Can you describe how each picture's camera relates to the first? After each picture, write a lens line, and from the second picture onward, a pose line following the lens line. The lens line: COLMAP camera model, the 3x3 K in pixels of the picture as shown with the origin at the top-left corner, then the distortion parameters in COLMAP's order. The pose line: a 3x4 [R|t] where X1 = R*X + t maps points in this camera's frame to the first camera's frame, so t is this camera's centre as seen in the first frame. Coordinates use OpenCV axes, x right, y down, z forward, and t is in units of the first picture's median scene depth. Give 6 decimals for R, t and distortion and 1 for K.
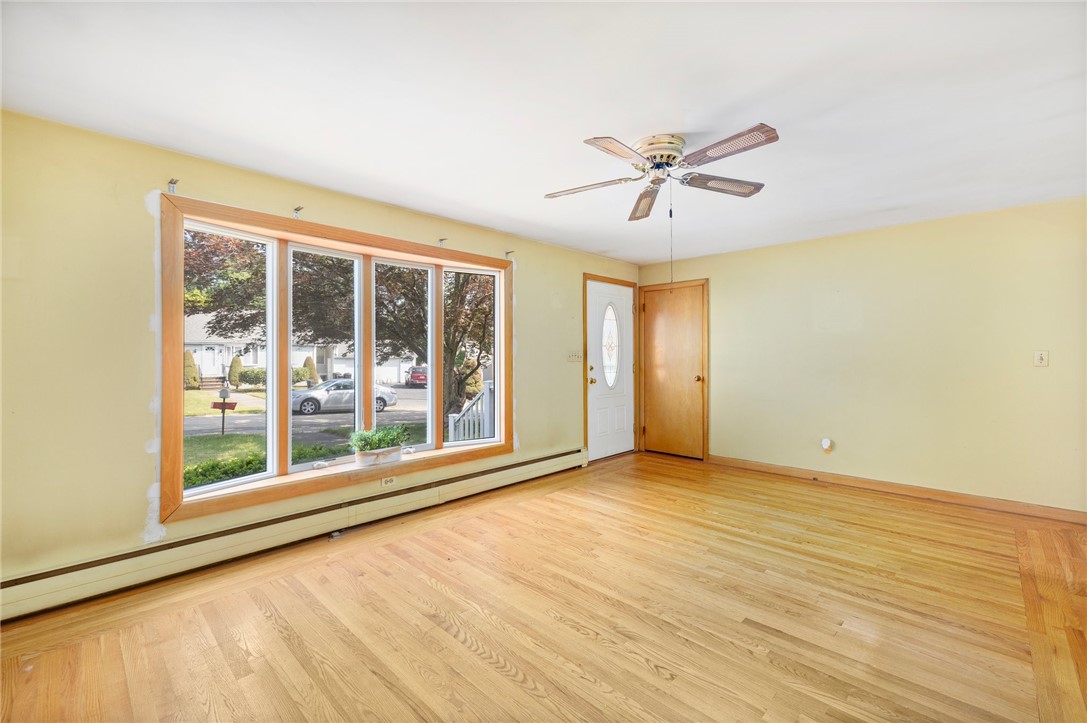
lens RADIAL K [[461.5, 0, 541.0], [0, 461.5, 354.8], [0, 0, 1]] dist [0.000743, 0.000573]
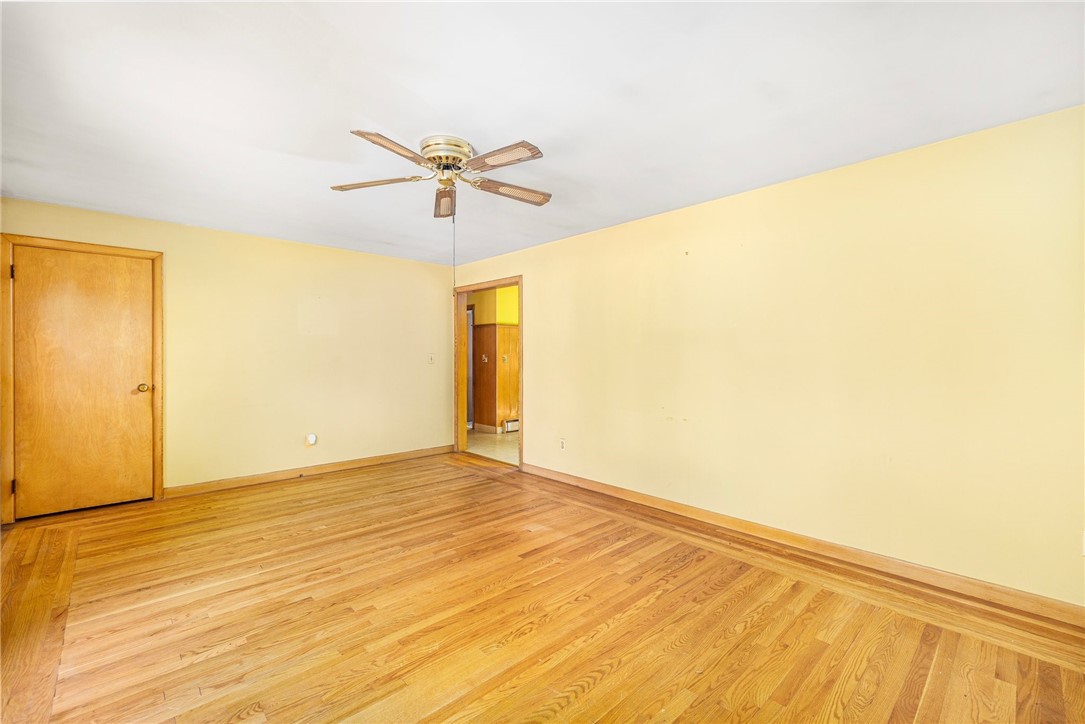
lens RADIAL K [[458.8, 0, 536.5], [0, 458.8, 362.0], [0, 0, 1]] dist [0.000026, 0.000200]
pose [[0.048492, -0.009802, 0.998775, -0.591064], [-0.003700, 0.999943, 0.009993, 0.001690], [-0.998817, -0.004180, 0.048453, 0.610640]]
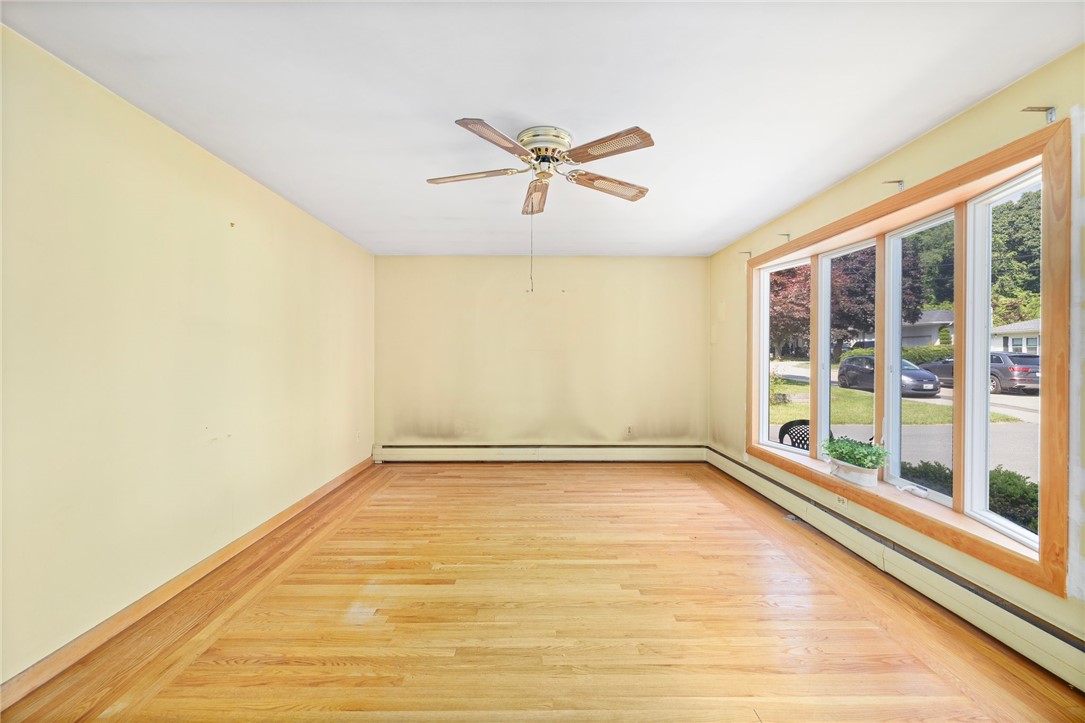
lens RADIAL K [[460.7, 0, 539.9], [0, 460.7, 356.8], [0, 0, 1]] dist [0.000372, 0.000205]
pose [[-0.707914, 0.004228, -0.706286, 0.758812], [0.001538, 0.999989, 0.004444, -0.000449], [0.706297, 0.002060, -0.707913, 1.351969]]
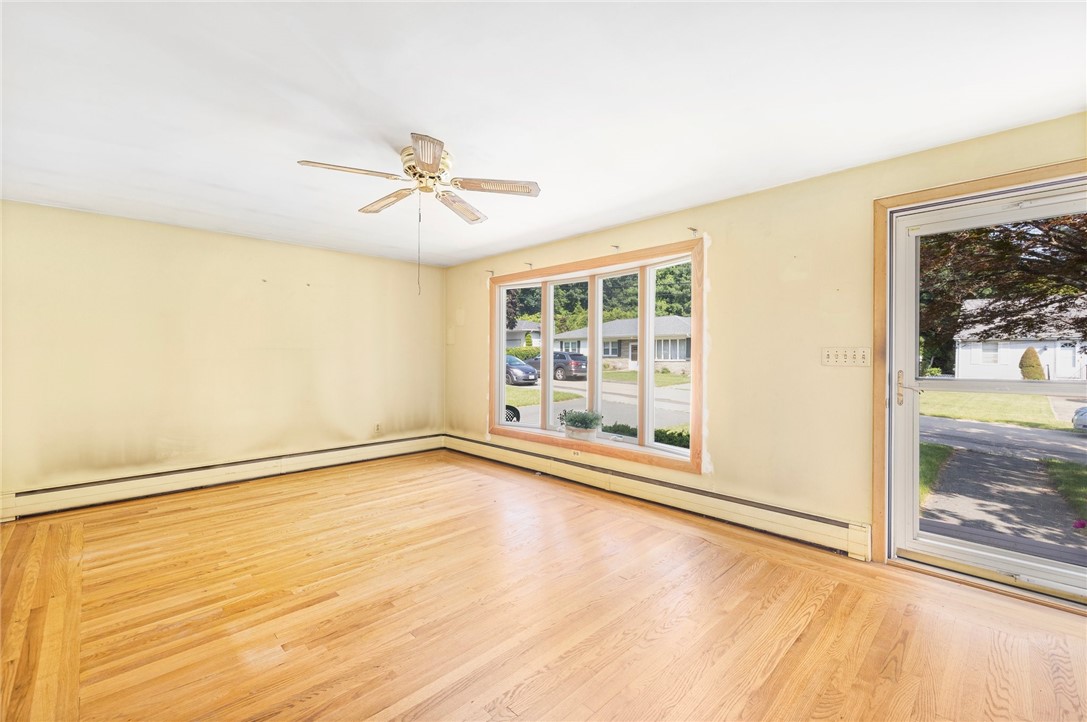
lens RADIAL K [[460.4, 0, 541.4], [0, 460.4, 356.7], [0, 0, 1]] dist [0.000227, 0.000292]
pose [[-0.018175, 0.007510, -0.999807, 1.048670], [0.000756, 0.999972, 0.007498, -0.002221], [0.999835, -0.000619, -0.018180, 1.033625]]
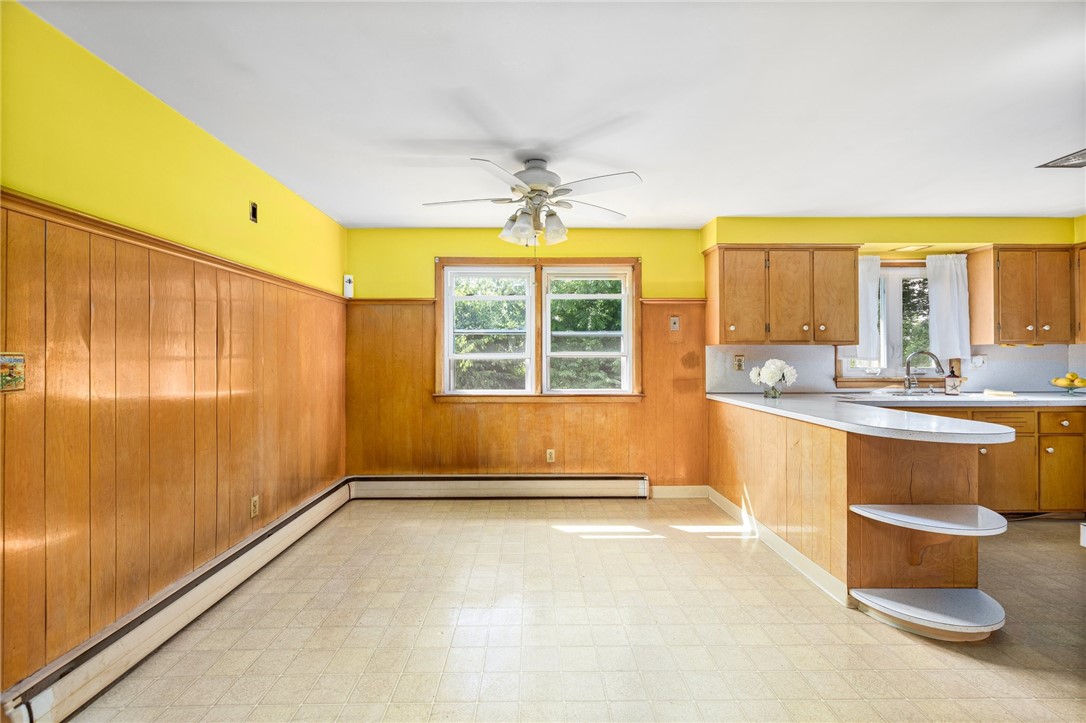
lens RADIAL K [[459.4, 0, 538.2], [0, 459.4, 354.1], [0, 0, 1]] dist [-0.000419, 0.000000]
pose [[-0.708026, 0.009992, 0.706115, 1.061394], [0.001623, 0.999920, -0.012523, -0.002933], [-0.706184, -0.007721, -0.707986, 0.839444]]
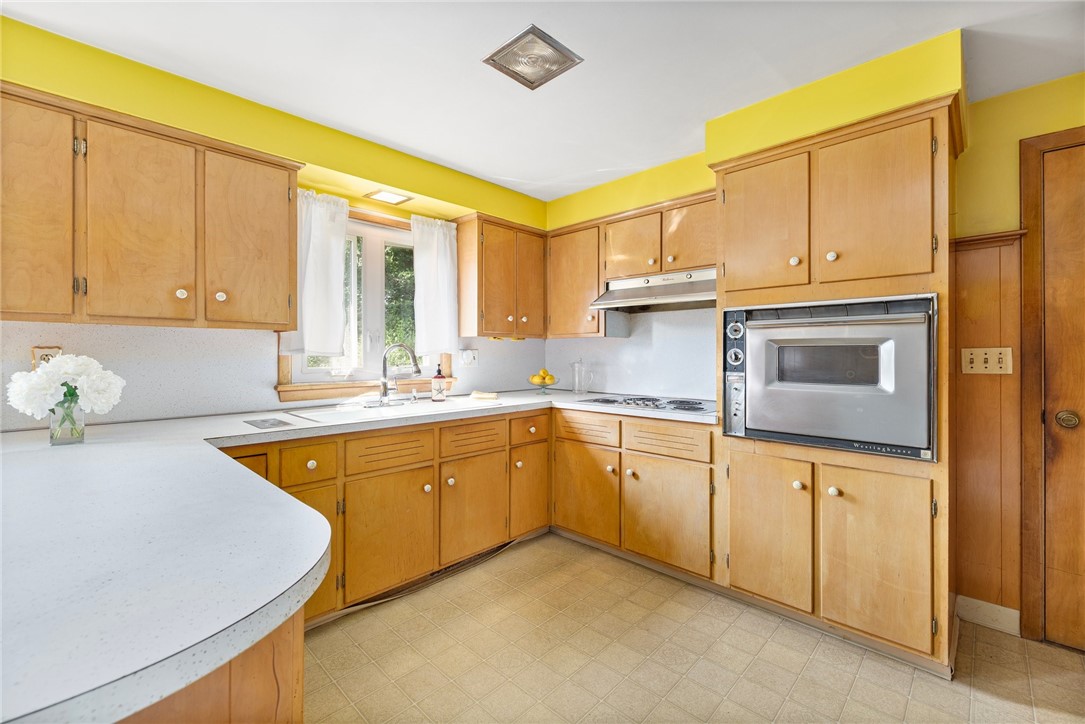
lens RADIAL K [[459.0, 0, 537.7], [0, 459.0, 354.6], [0, 0, 1]] dist [-0.000419, 0.000000]
pose [[-0.999998, 0.001957, 0.000252, 0.935732], [0.001957, 0.999998, -0.000244, -0.002606], [-0.000253, -0.000244, -1.000000, 0.113606]]
